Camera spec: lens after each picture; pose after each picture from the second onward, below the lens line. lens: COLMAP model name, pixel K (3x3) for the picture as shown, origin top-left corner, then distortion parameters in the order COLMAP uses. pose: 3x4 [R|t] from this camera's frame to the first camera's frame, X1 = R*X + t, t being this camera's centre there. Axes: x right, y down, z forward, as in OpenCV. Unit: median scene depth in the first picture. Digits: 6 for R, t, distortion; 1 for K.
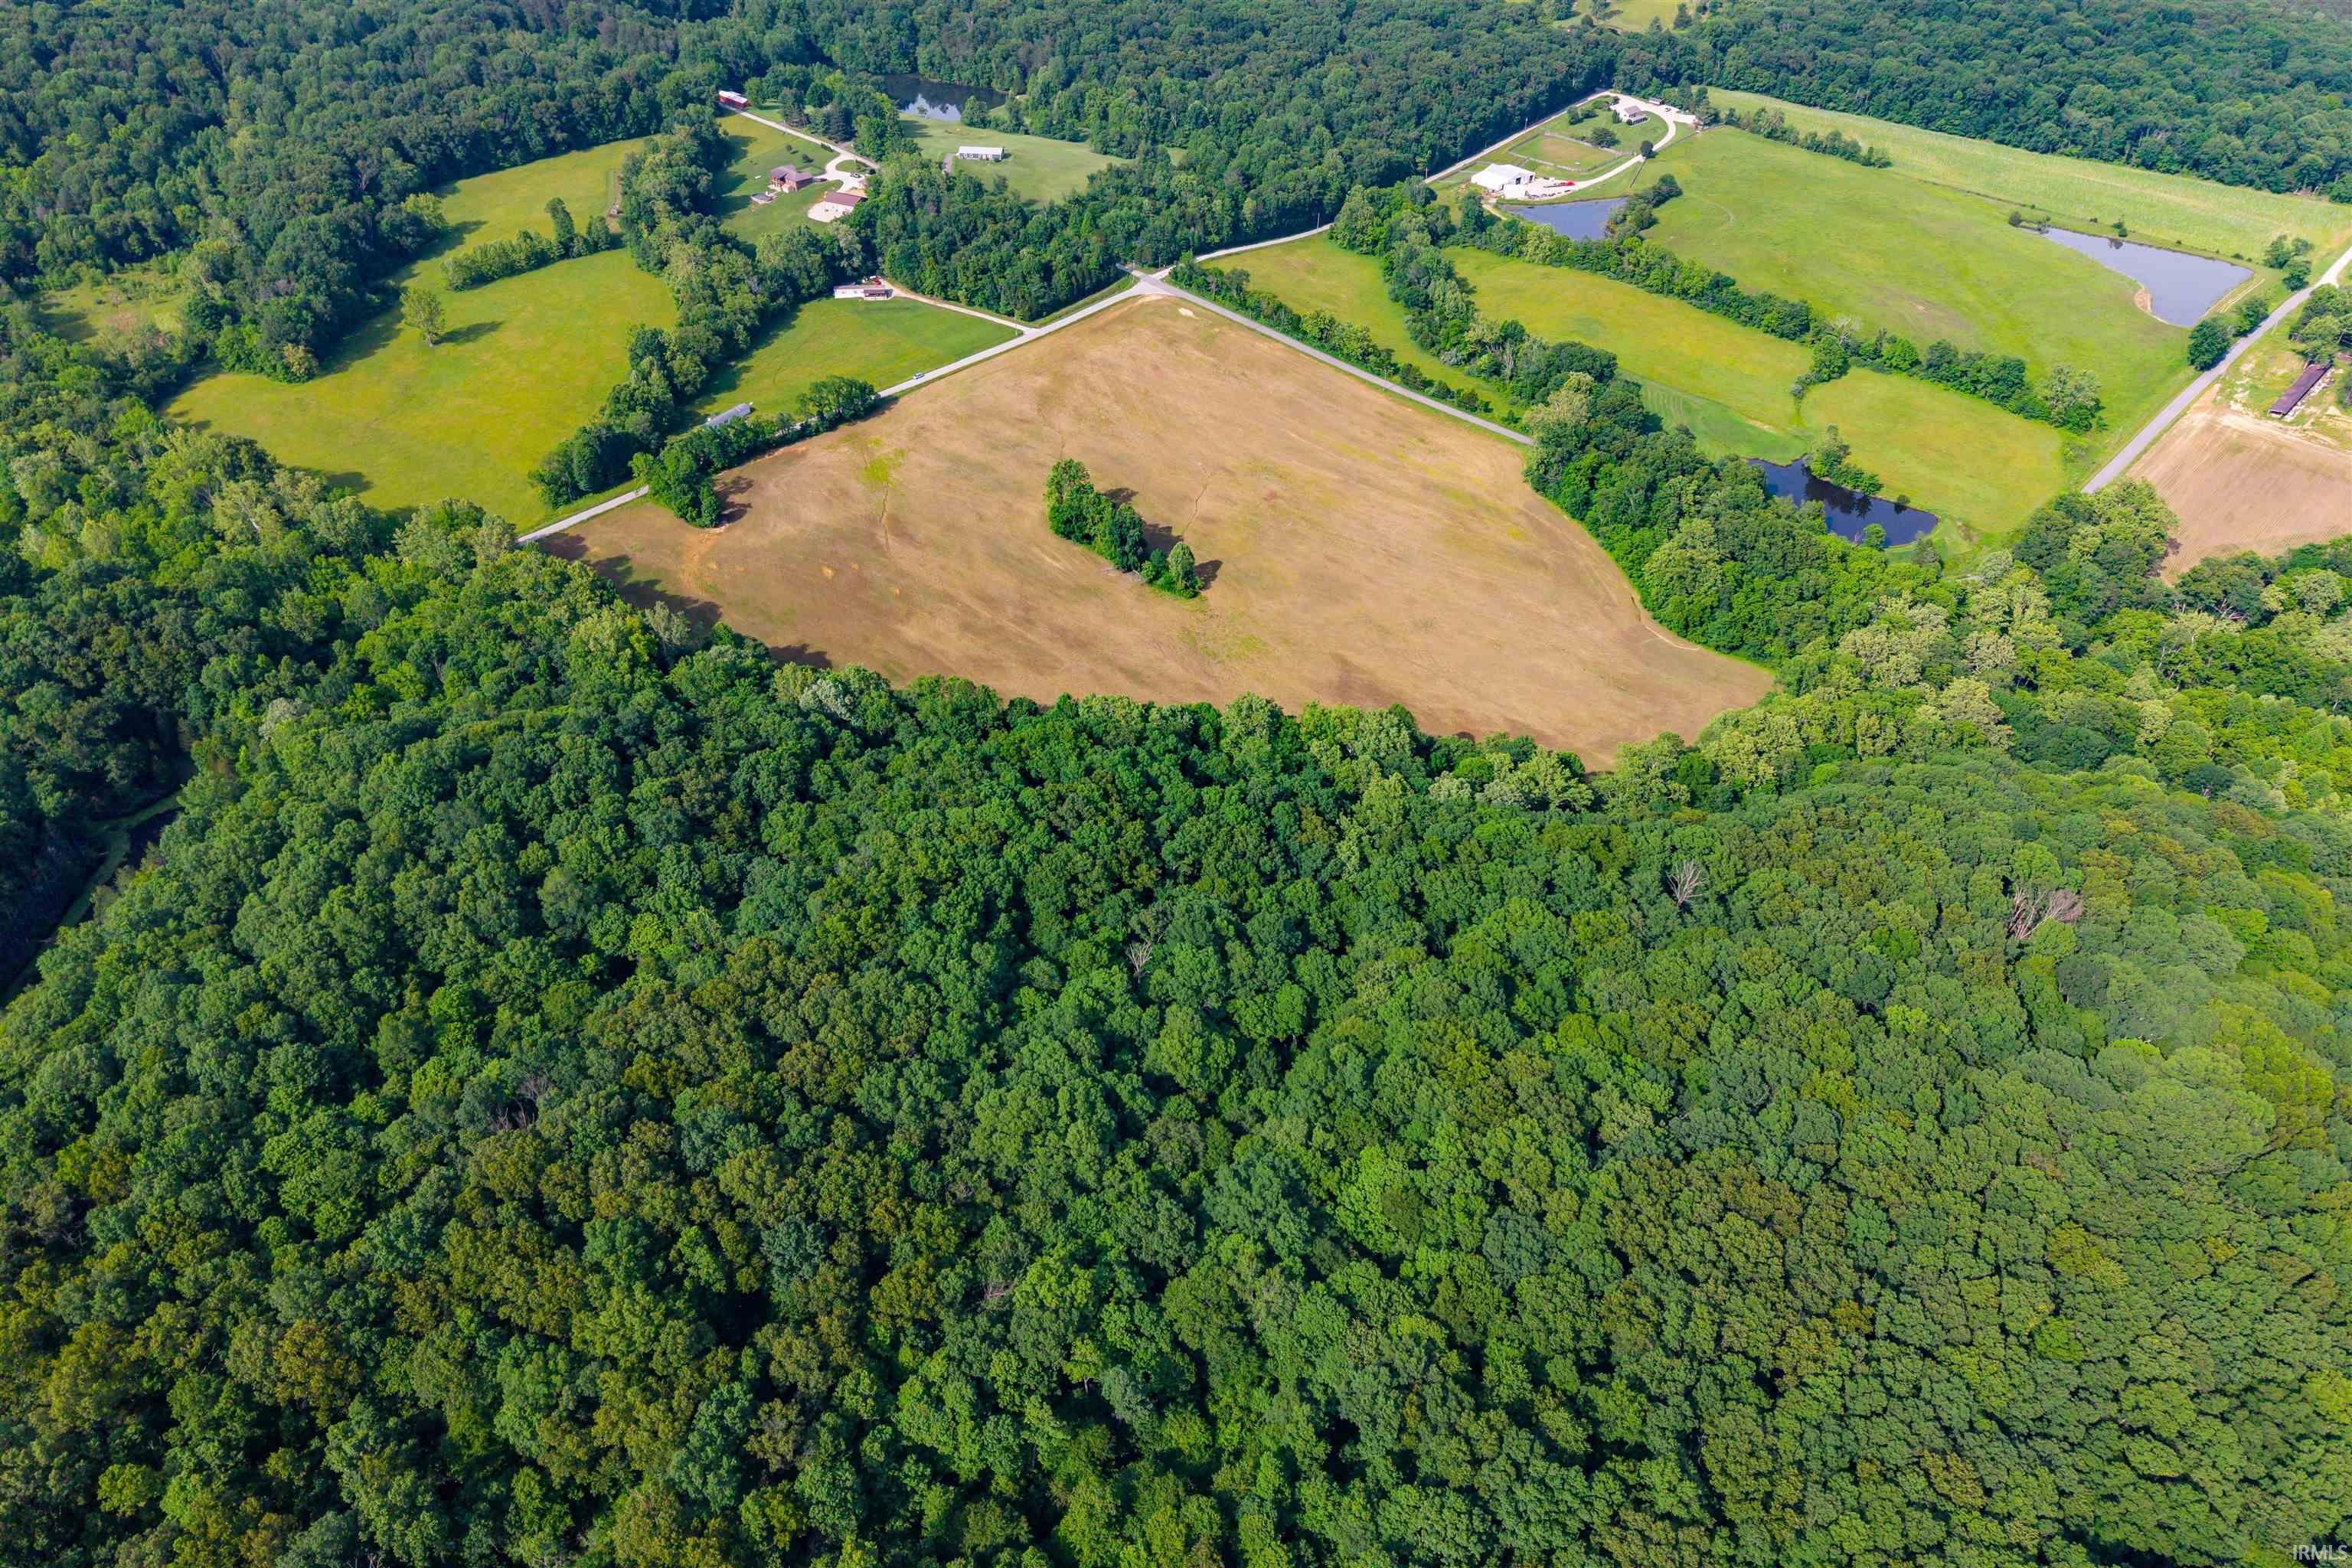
lens RADIAL K [[1568.9, 0, 1175.6], [0, 1568.9, 793.3], [0, 0, 1]] dist [0.031092, -0.033430]
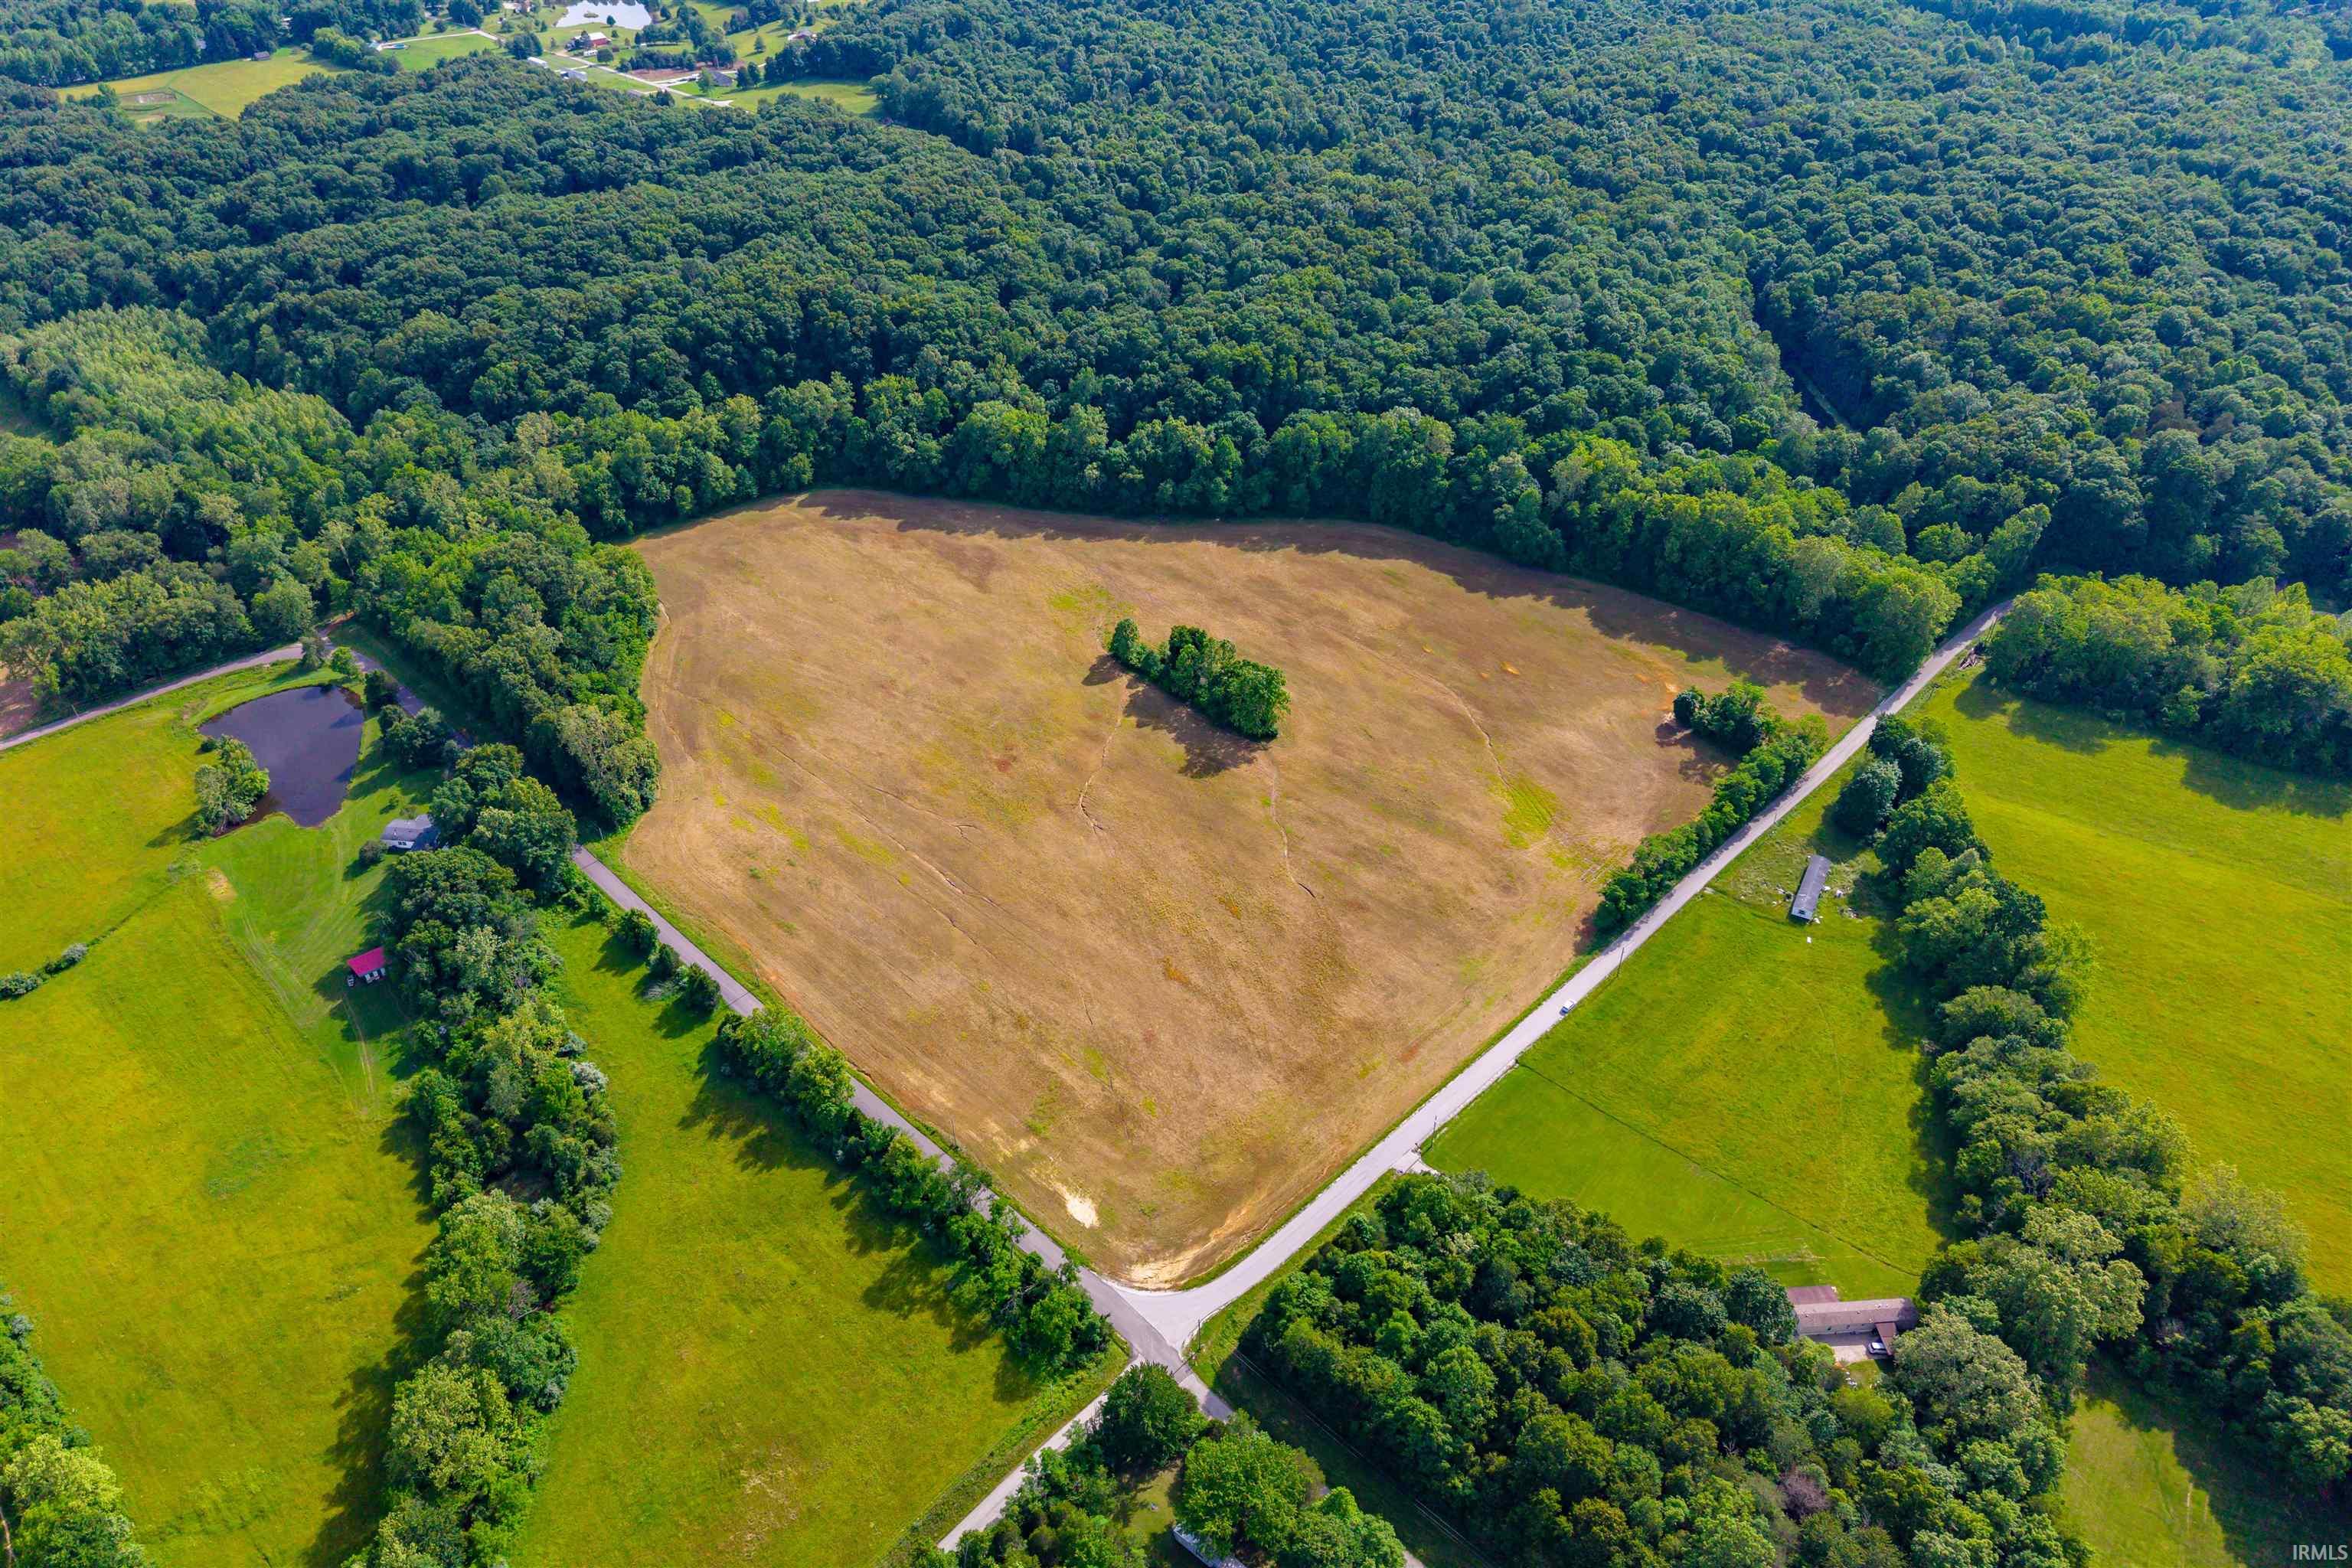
lens RADIAL K [[1568.9, 0, 1181.6], [0, 1568.9, 783.2], [0, 0, 1]] dist [0.031092, -0.033430]
pose [[-0.999966, -0.008010, -0.001728, -0.028662], [-0.003652, 0.246928, 0.969027, -1.081828], [-0.007336, 0.969001, -0.246949, 1.377441]]
